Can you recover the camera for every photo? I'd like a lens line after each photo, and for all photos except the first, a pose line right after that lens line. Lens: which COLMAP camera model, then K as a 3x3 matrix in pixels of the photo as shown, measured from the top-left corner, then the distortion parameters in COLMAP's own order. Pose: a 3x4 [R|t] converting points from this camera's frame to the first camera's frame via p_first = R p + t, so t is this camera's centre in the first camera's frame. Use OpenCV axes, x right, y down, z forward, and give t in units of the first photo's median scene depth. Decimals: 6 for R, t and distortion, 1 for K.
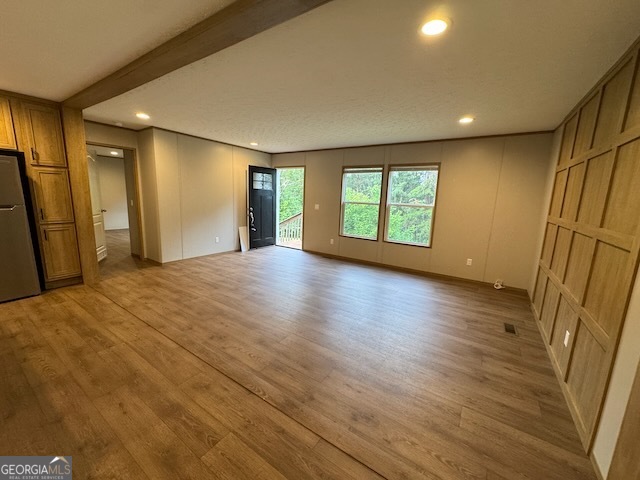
lens RADIAL K [[255.5, 0, 319.8], [0, 255.5, 239.5], [0, 0, 1]] dist [-0.002430, -0.000052]
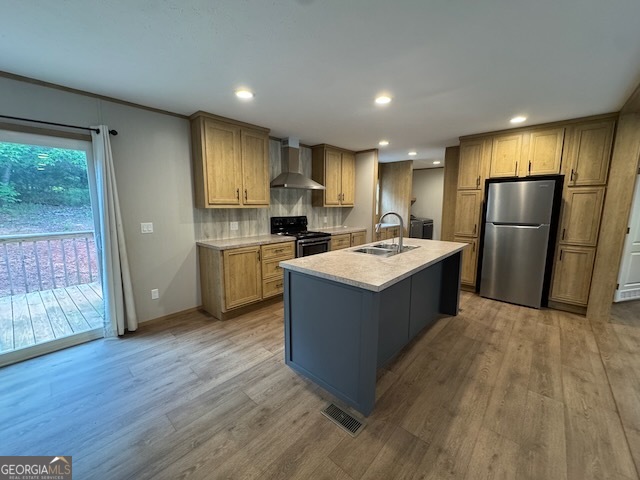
lens RADIAL K [[254.7, 0, 320.1], [0, 254.7, 239.2], [0, 0, 1]] dist [-0.001830, -0.000108]
pose [[-0.148682, 0.101080, -0.983705, 0.029951], [-0.181736, 0.975026, 0.127657, -0.027585], [0.972042, 0.197755, -0.126599, 0.157893]]
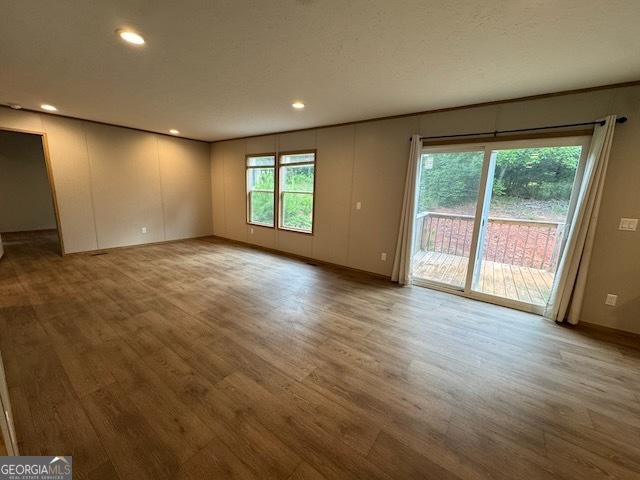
lens RADIAL K [[255.5, 0, 319.8], [0, 255.5, 239.5], [0, 0, 1]] dist [-0.002430, -0.000052]
pose [[-0.996445, -0.076898, 0.034418, 0.121171], [-0.059449, 0.931245, 0.359511, -0.023929], [-0.059698, 0.356187, -0.932506, 0.225380]]
